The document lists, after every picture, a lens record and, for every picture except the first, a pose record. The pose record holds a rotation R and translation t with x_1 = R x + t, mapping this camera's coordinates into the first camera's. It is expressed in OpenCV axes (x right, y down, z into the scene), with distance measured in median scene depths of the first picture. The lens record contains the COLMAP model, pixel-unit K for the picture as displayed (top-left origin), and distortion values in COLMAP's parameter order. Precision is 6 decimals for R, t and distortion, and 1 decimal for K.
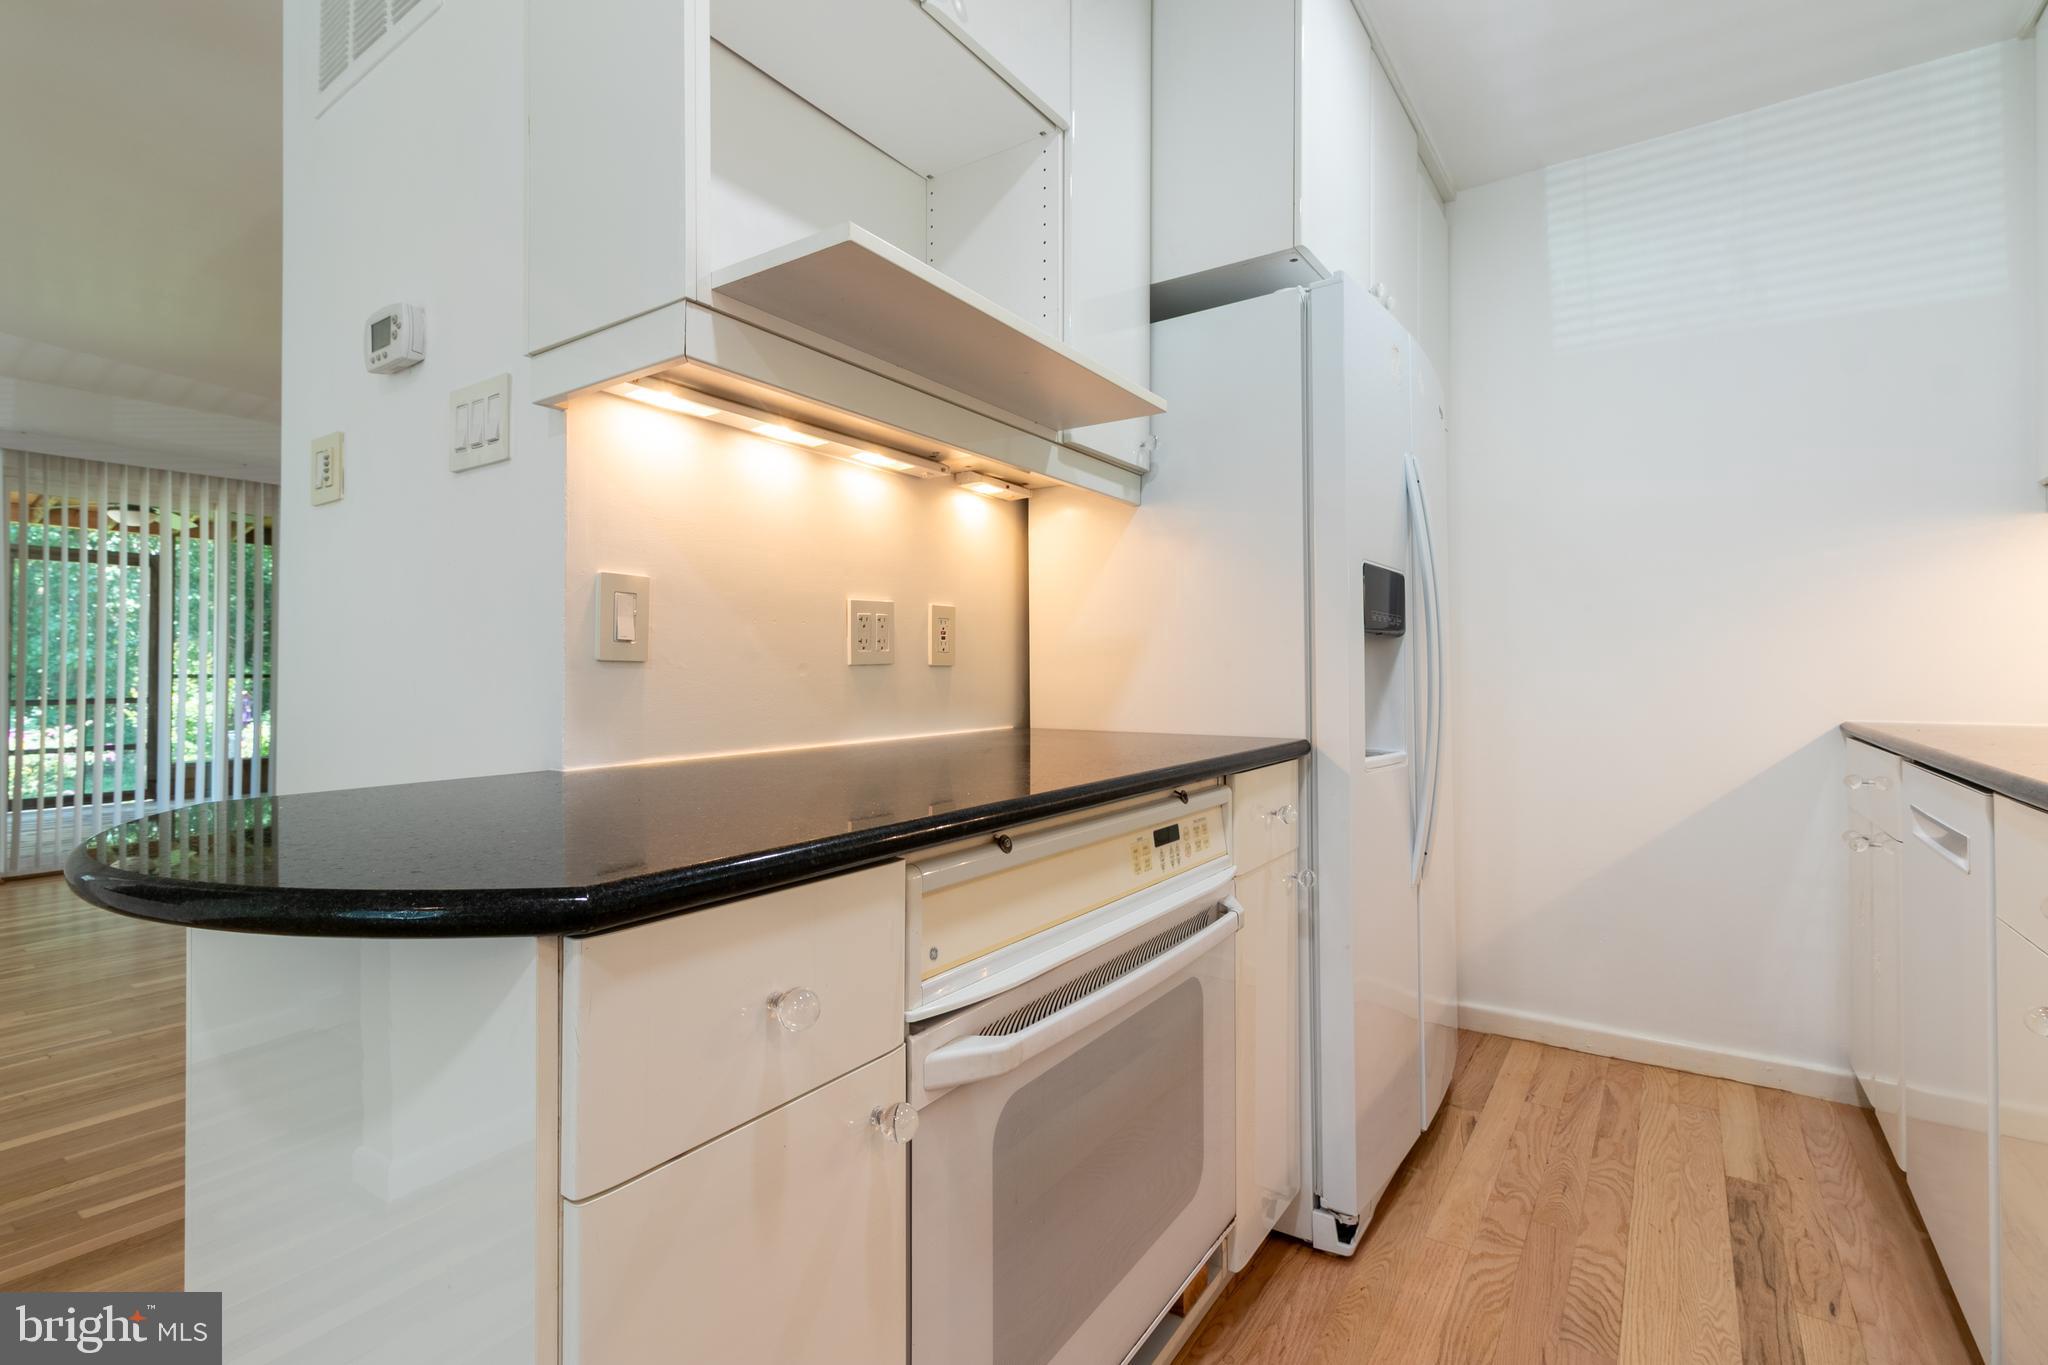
lens RADIAL K [[948.8, 0, 999.4], [0, 948.8, 648.9], [0, 0, 1]] dist [0.001880, 0.000978]
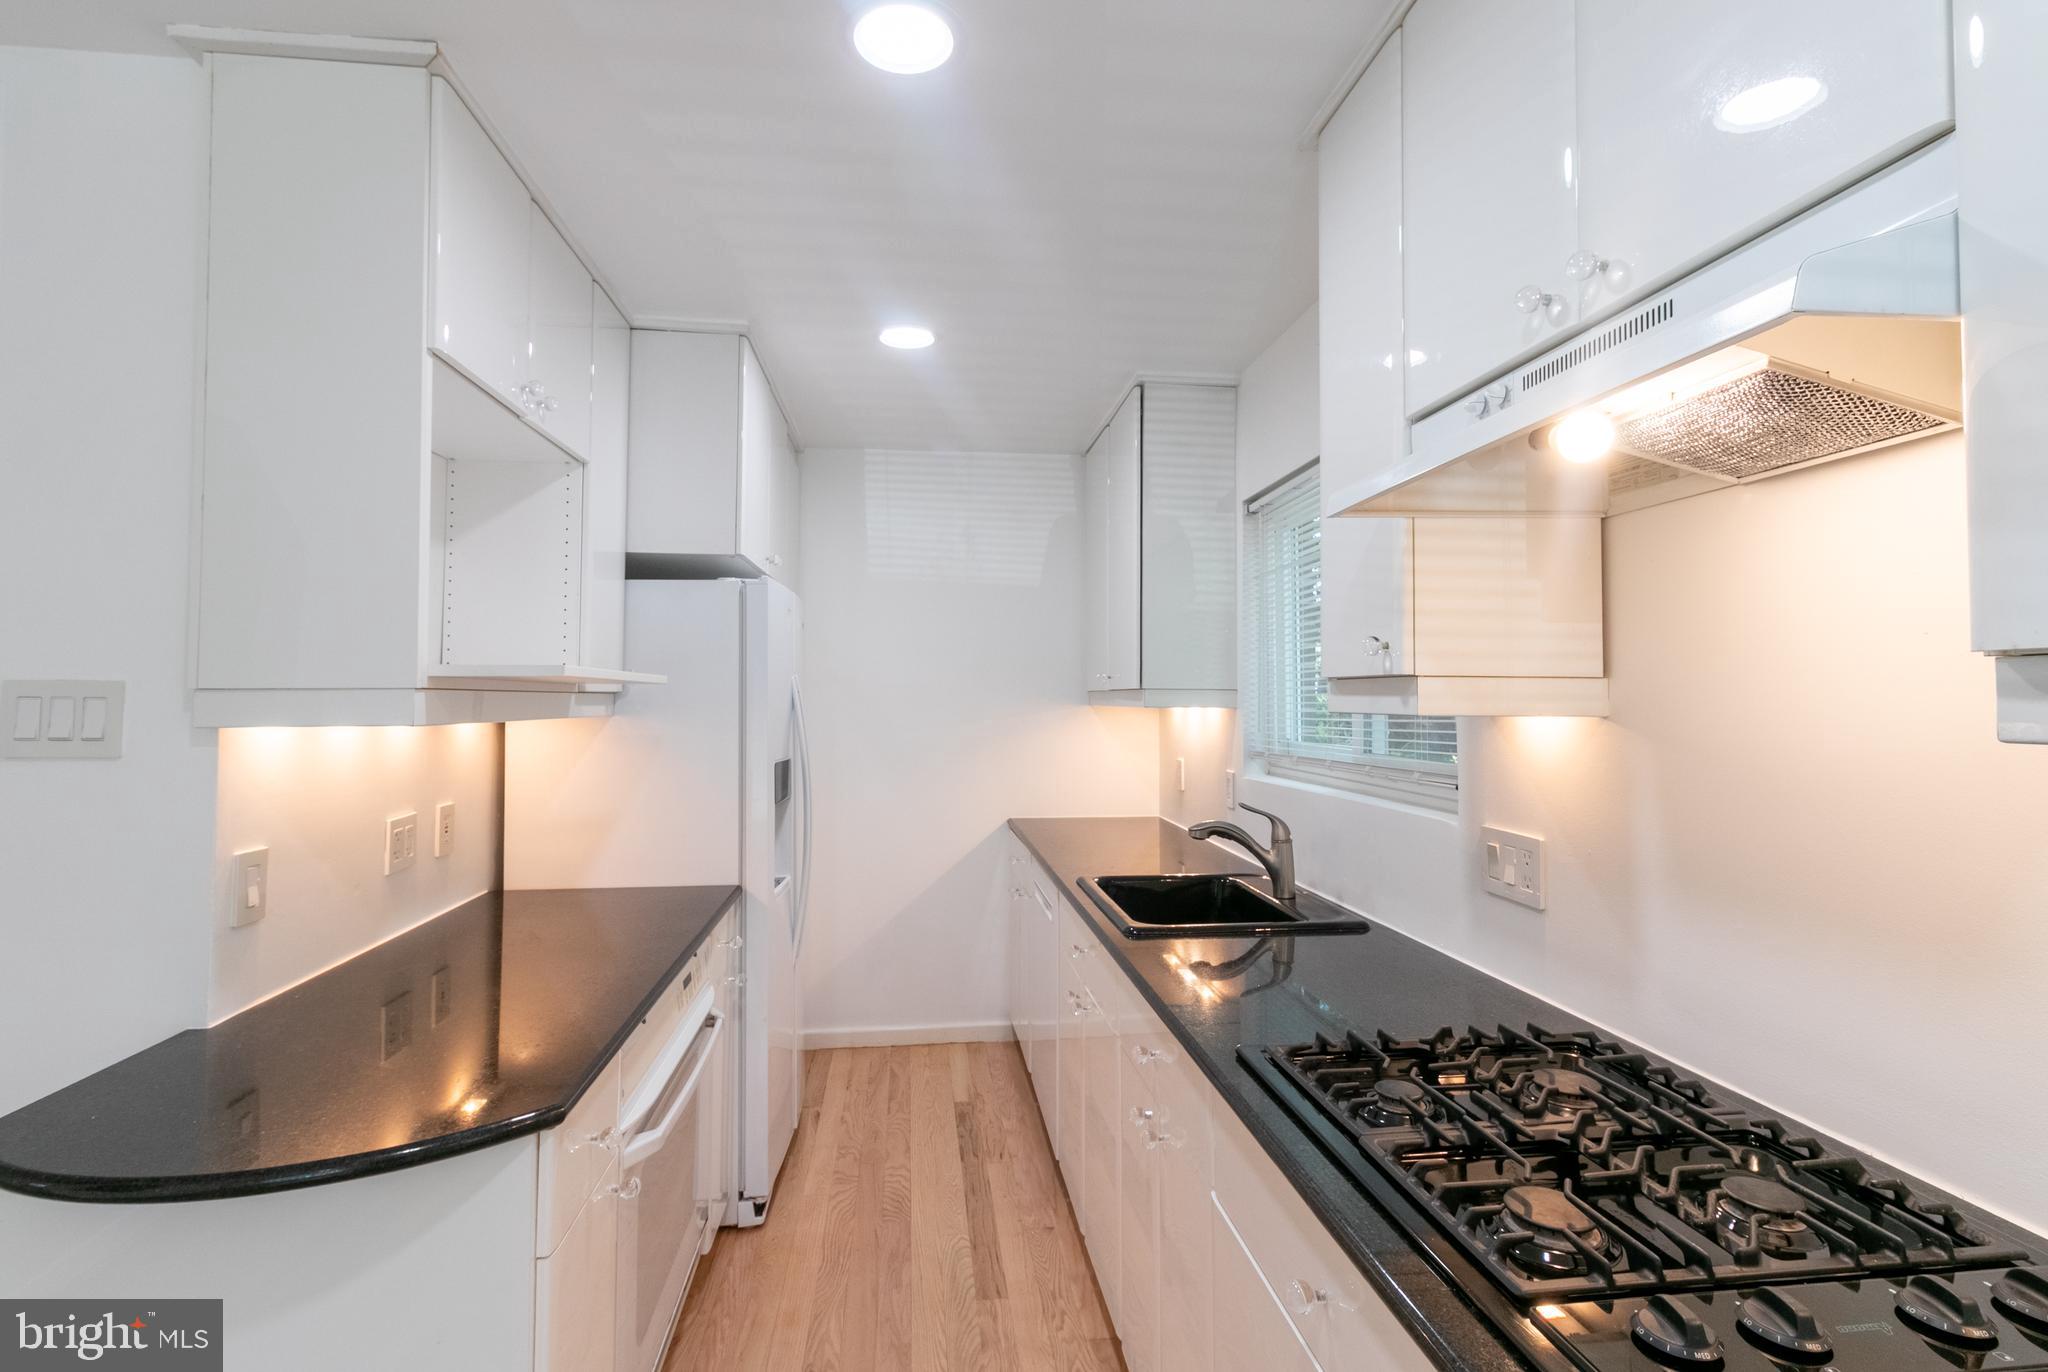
lens RADIAL K [[948.8, 0, 1002.5], [0, 948.8, 672.3], [0, 0, 1]] dist [0.001880, 0.000978]
pose [[0.753319, 0.018519, 0.657395, -0.342580], [-0.009795, 0.999809, -0.016942, -0.211764], [-0.657583, 0.006324, 0.753356, -0.386717]]
